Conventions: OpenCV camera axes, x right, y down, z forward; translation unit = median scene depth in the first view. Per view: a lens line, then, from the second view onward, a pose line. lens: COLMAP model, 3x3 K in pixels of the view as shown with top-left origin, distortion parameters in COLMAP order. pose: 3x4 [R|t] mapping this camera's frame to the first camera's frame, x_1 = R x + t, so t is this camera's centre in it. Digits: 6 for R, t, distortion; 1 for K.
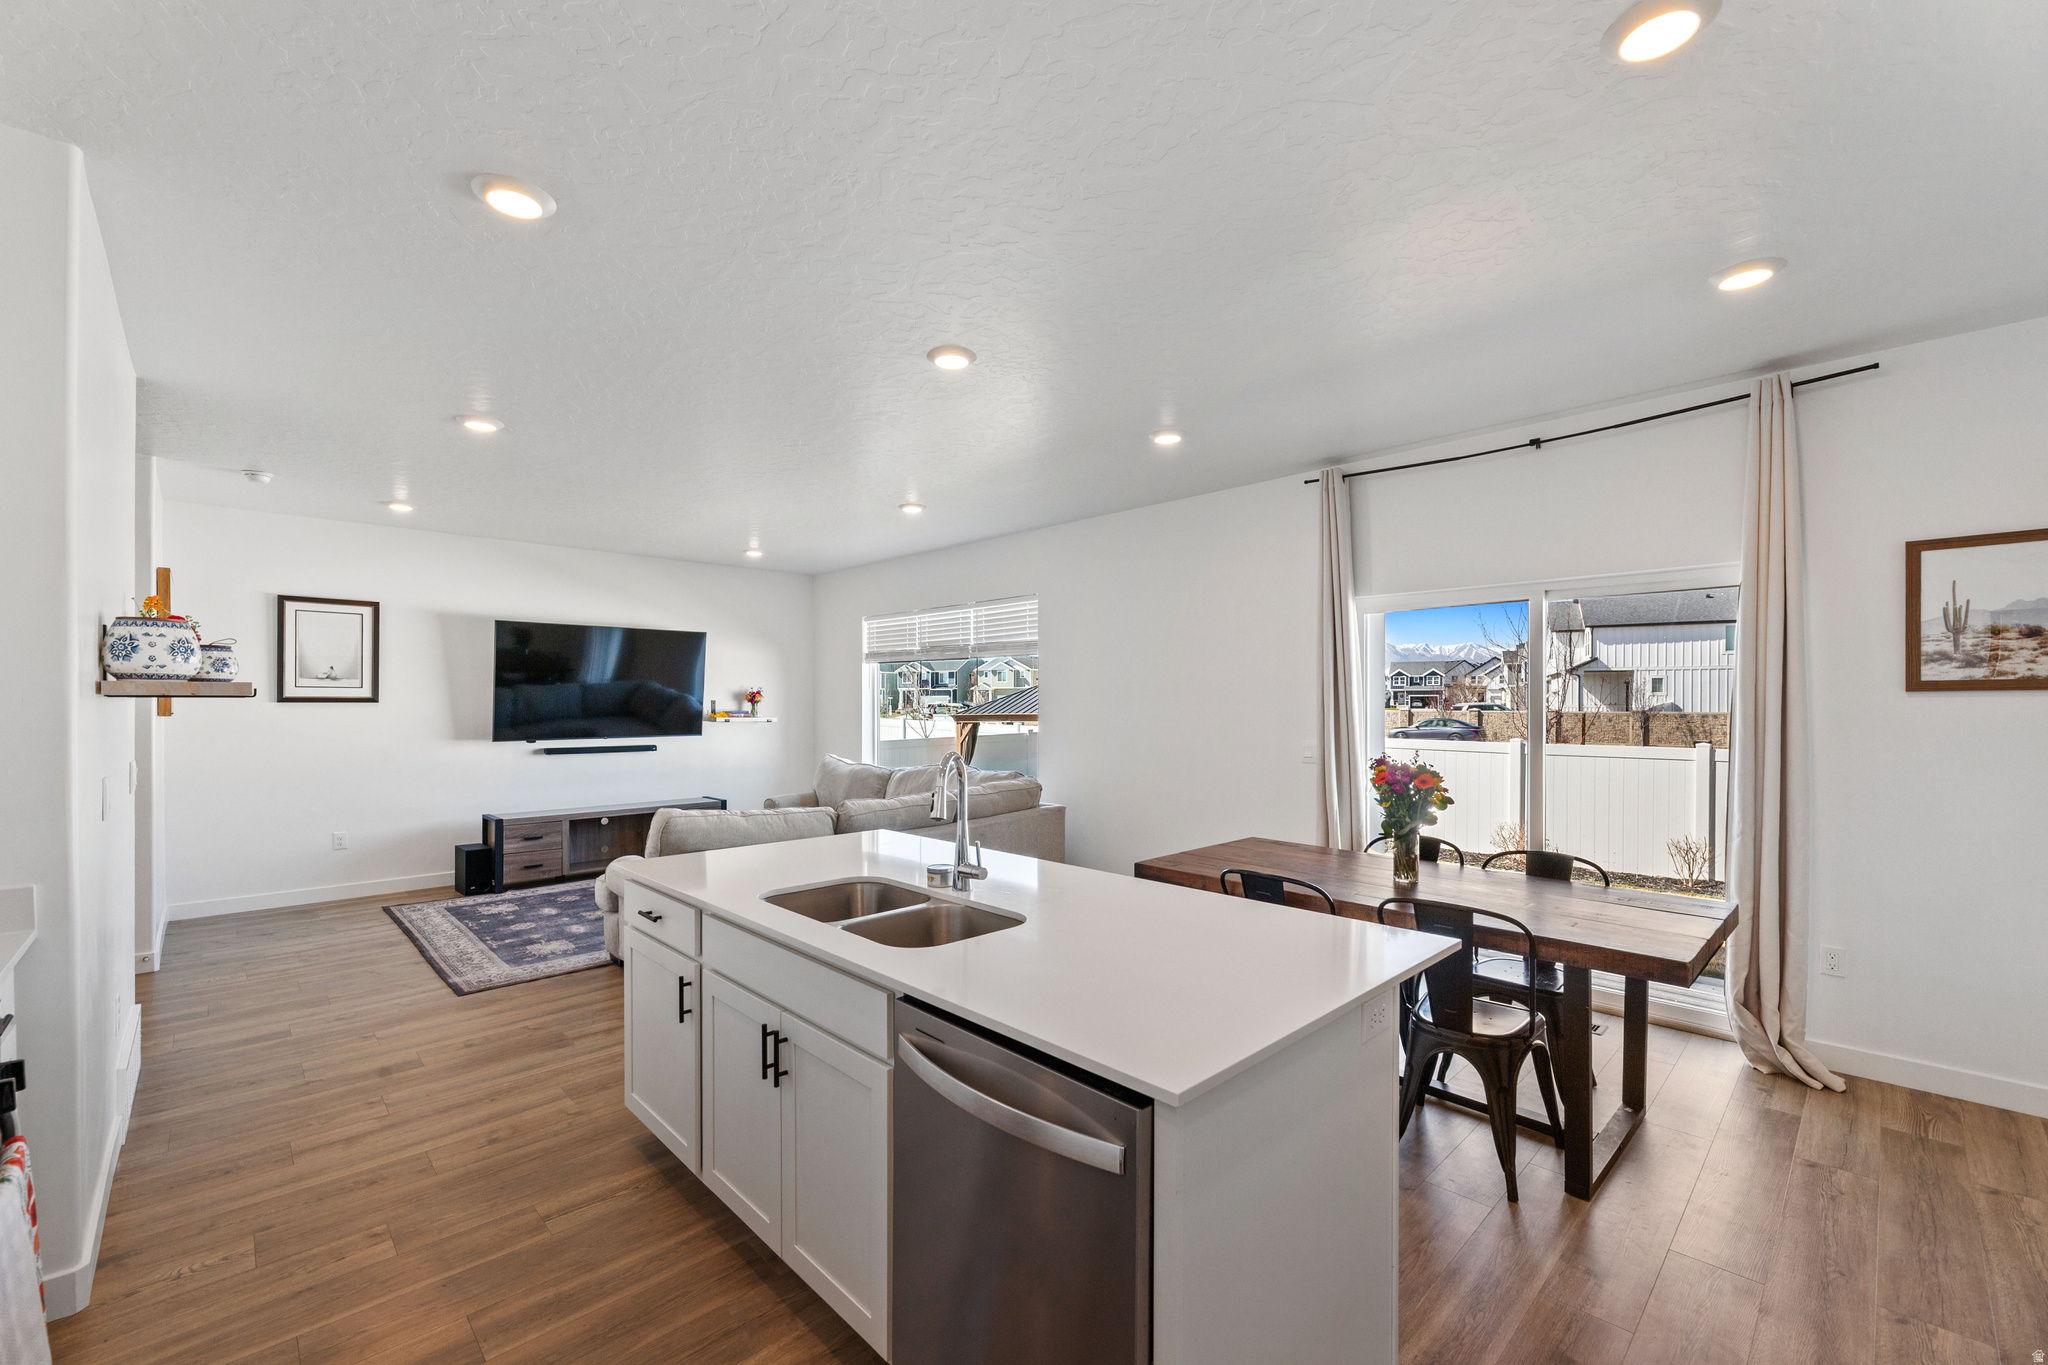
lens RADIAL K [[835.3, 0, 1027.6], [0, 835.3, 706.2], [0, 0, 1]] dist [0.000752, -0.000975]
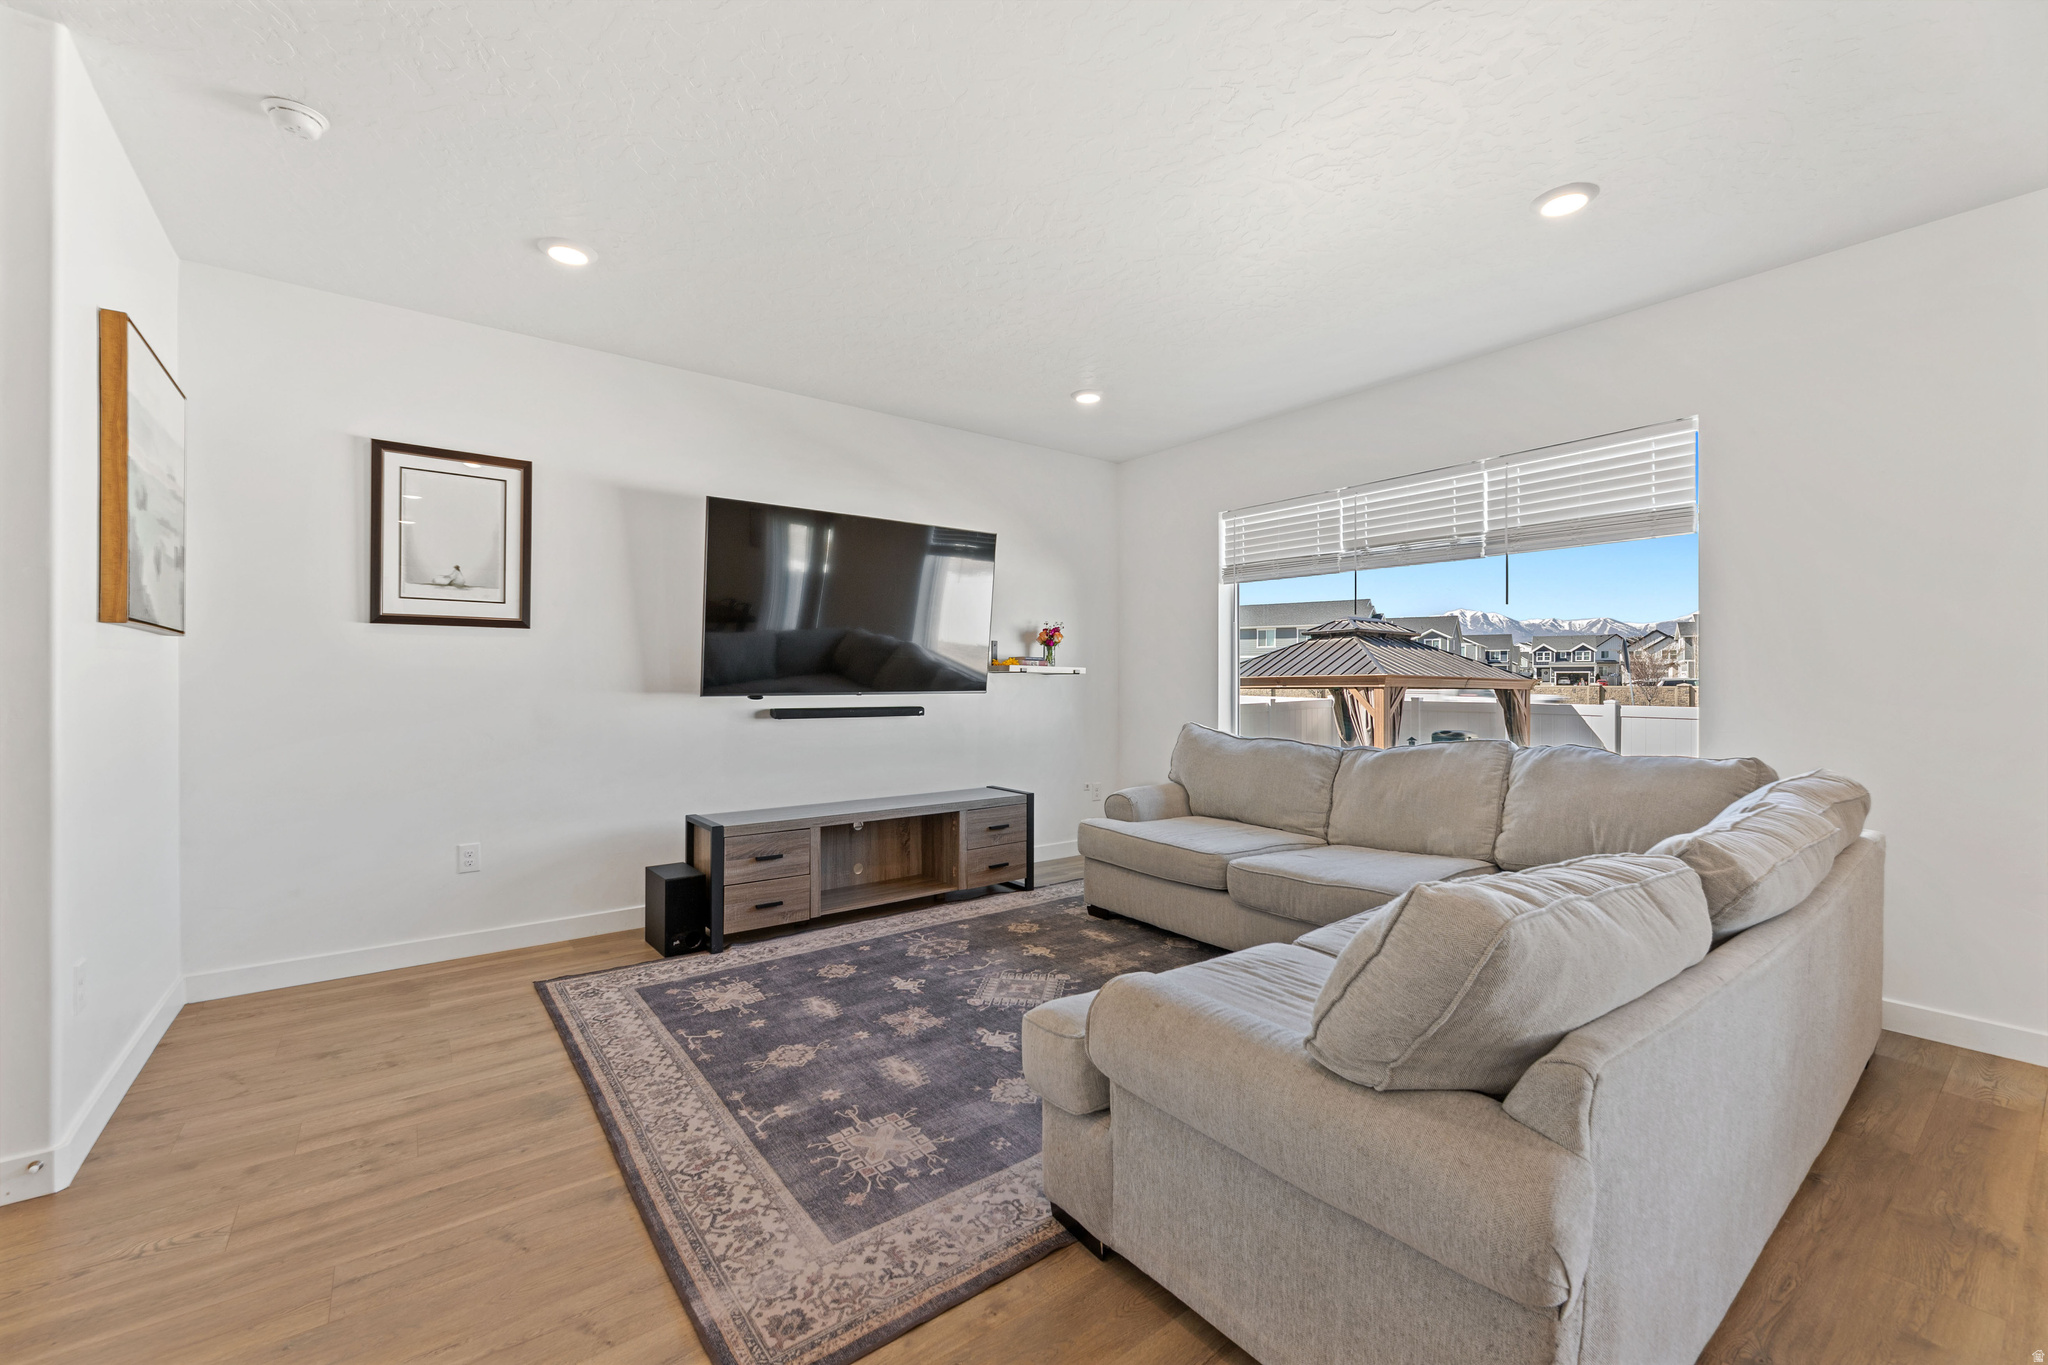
lens RADIAL K [[835.3, 0, 1032.8], [0, 835.3, 681.7], [0, 0, 1]] dist [0.000752, -0.000975]
pose [[0.992546, 0.002787, -0.121835, -0.366751], [-0.002931, 0.999995, -0.001000, 0.036313], [0.121831, 0.001350, 0.992550, 0.476753]]
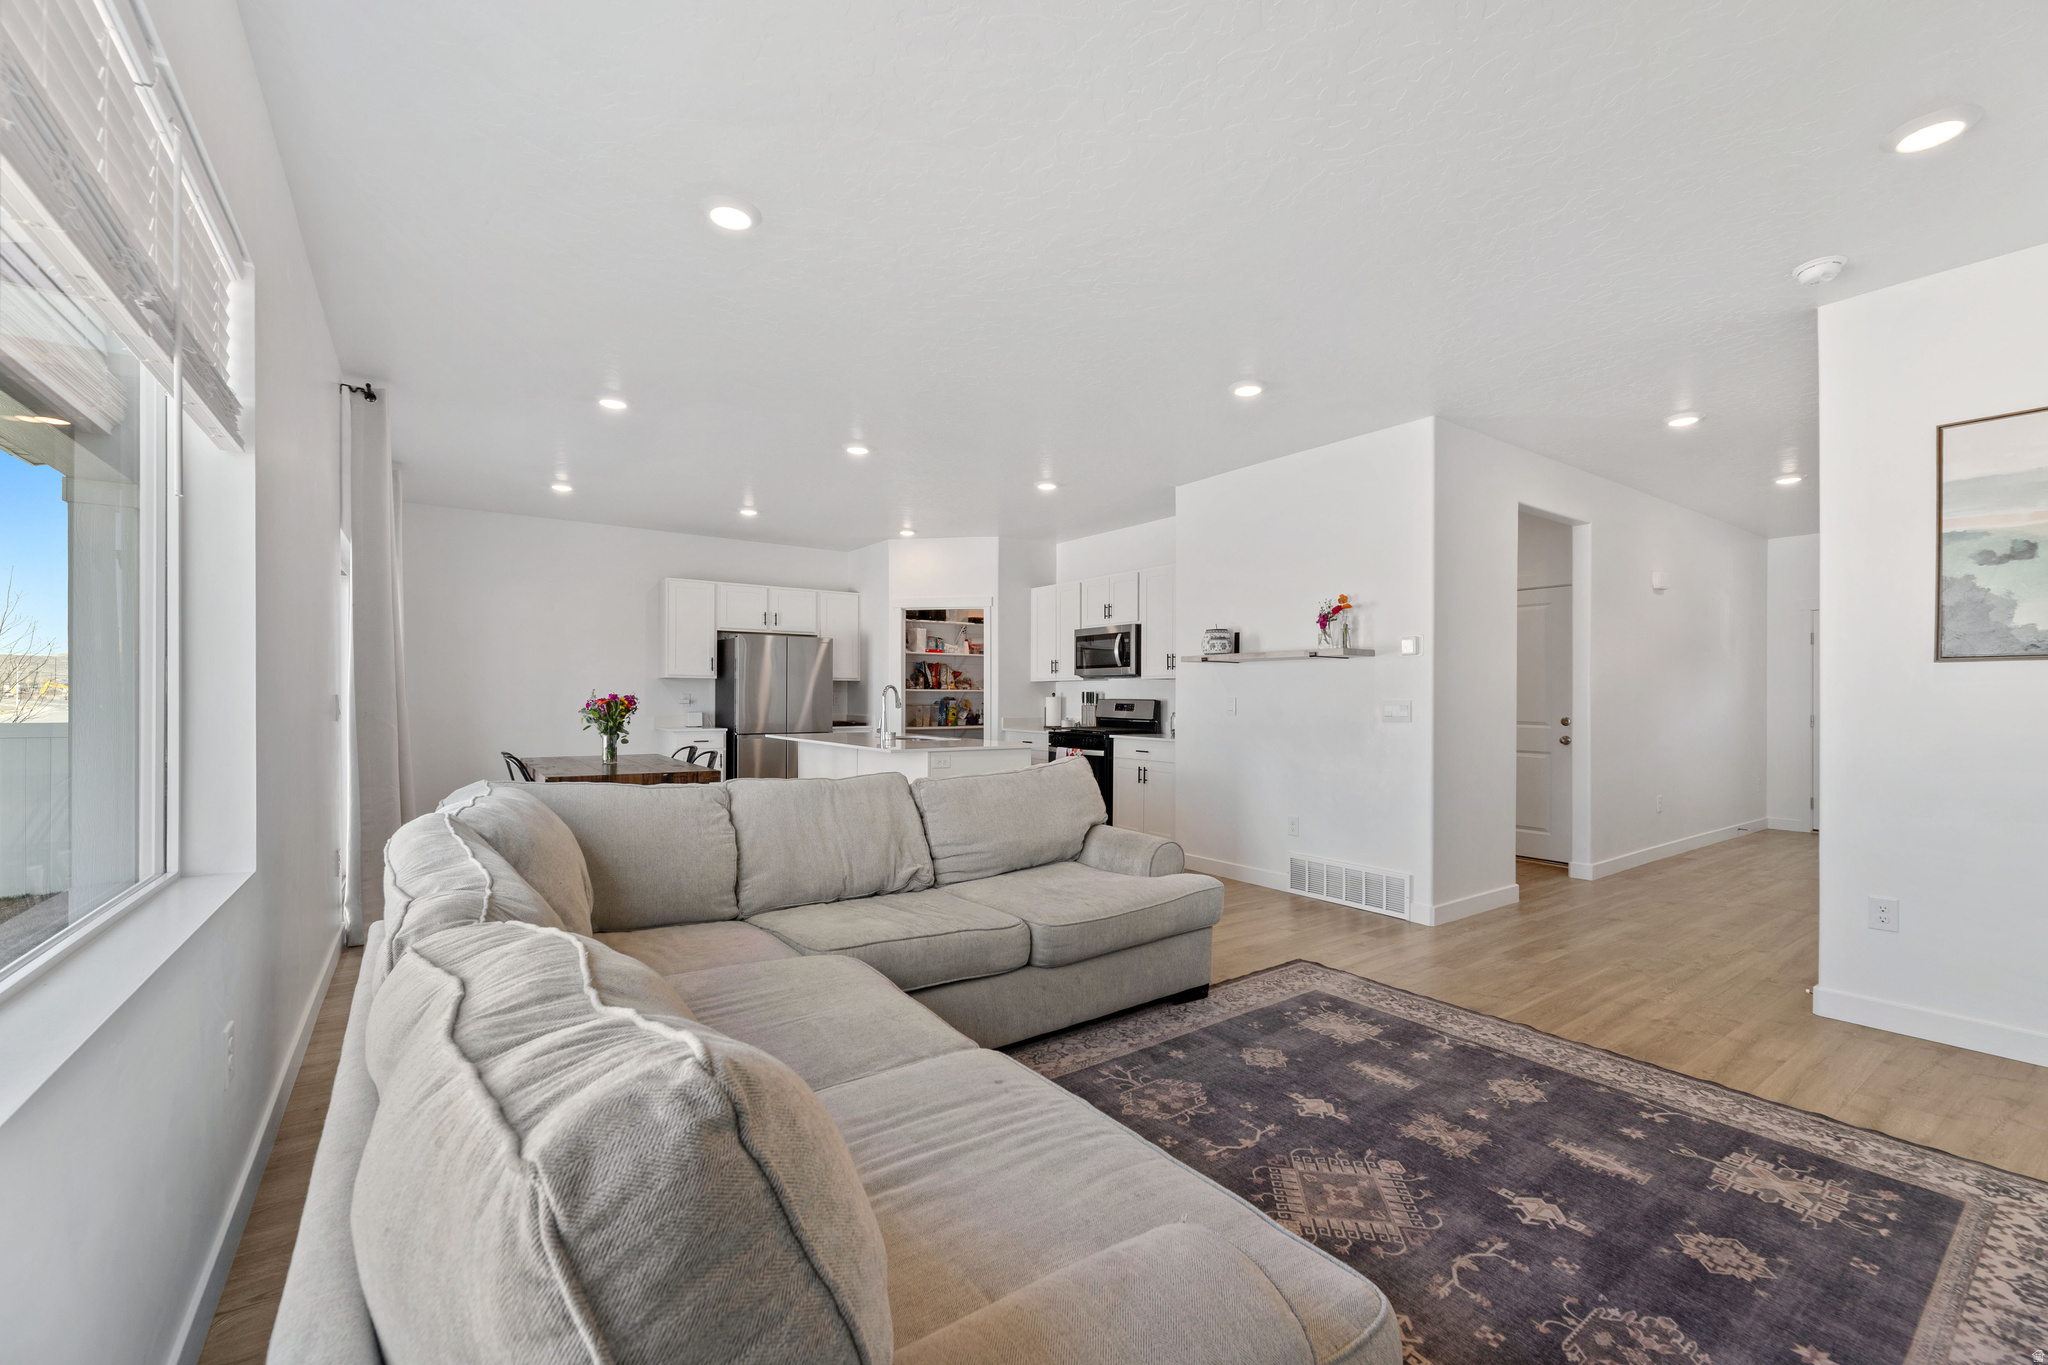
lens RADIAL K [[835.3, 0, 1036.3], [0, 835.3, 698.3], [0, 0, 1]] dist [0.000752, -0.000975]
pose [[-0.988462, -0.005133, 0.151385, -0.367467], [-0.004522, 0.999980, 0.004378, 0.032232], [-0.151405, 0.003643, -0.988465, 1.387562]]
